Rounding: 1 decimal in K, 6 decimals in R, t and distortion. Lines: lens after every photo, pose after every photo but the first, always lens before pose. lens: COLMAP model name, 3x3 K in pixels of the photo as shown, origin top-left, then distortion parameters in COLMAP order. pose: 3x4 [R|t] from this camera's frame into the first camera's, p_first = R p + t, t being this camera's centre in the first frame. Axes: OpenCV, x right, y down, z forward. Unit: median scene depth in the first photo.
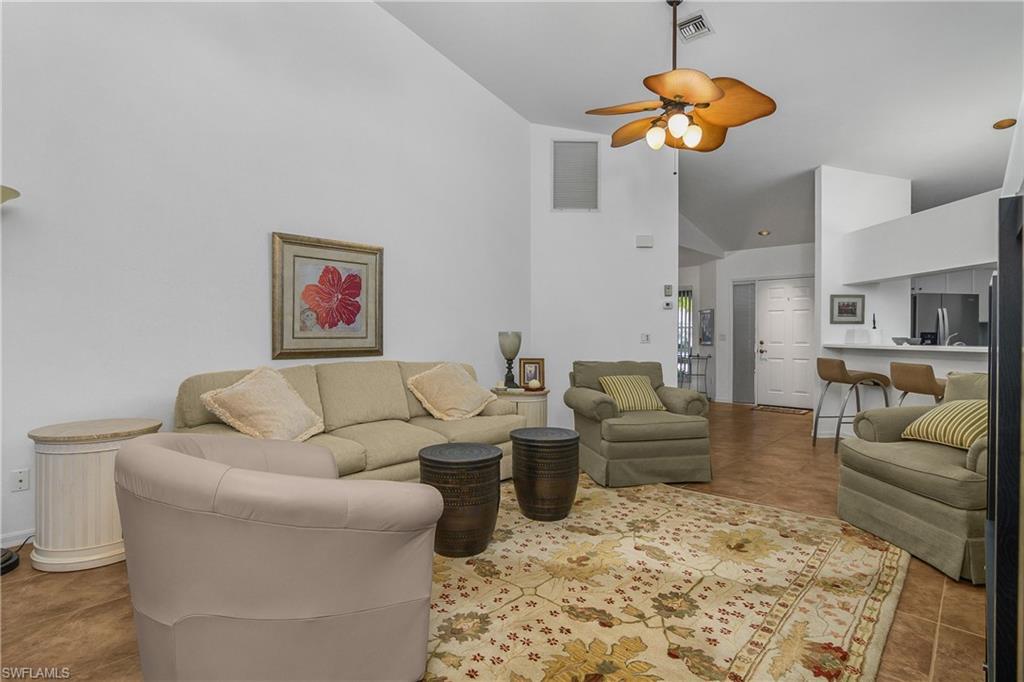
lens RADIAL K [[510.7, 0, 508.0], [0, 510.7, 333.4], [0, 0, 1]] dist [-0.002143, 0.001354]
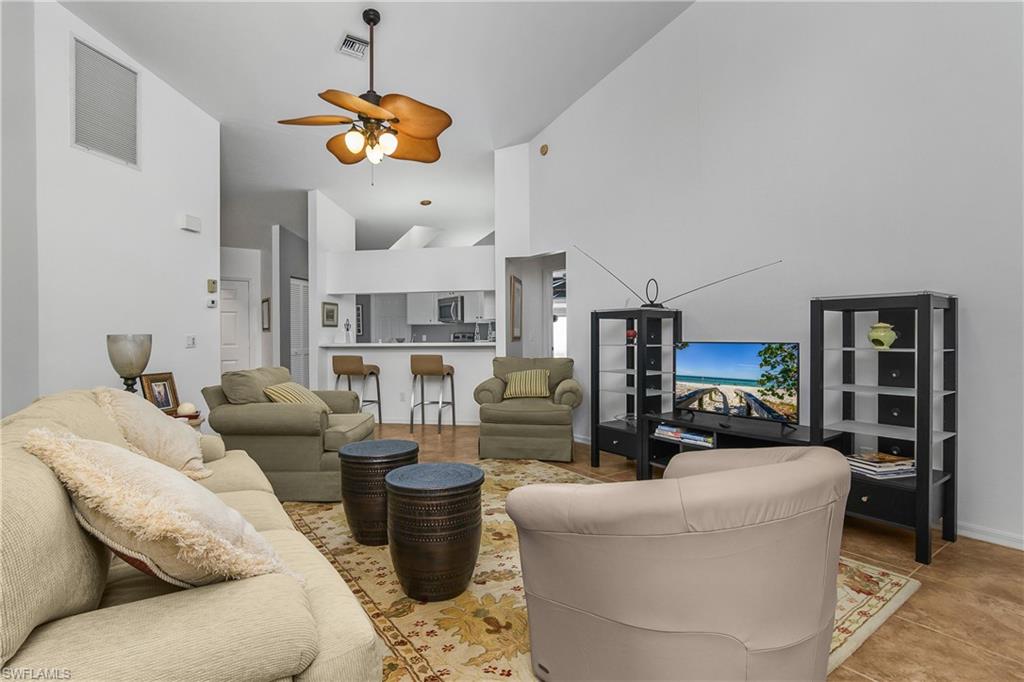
lens RADIAL K [[510.7, 0, 508.0], [0, 510.7, 333.4], [0, 0, 1]] dist [-0.002143, 0.001354]
pose [[0.207368, -0.001688, 0.978262, -0.521124], [0.005605, 0.999984, 0.000538, -0.001941], [-0.978247, 0.005371, 0.207374, 0.406505]]
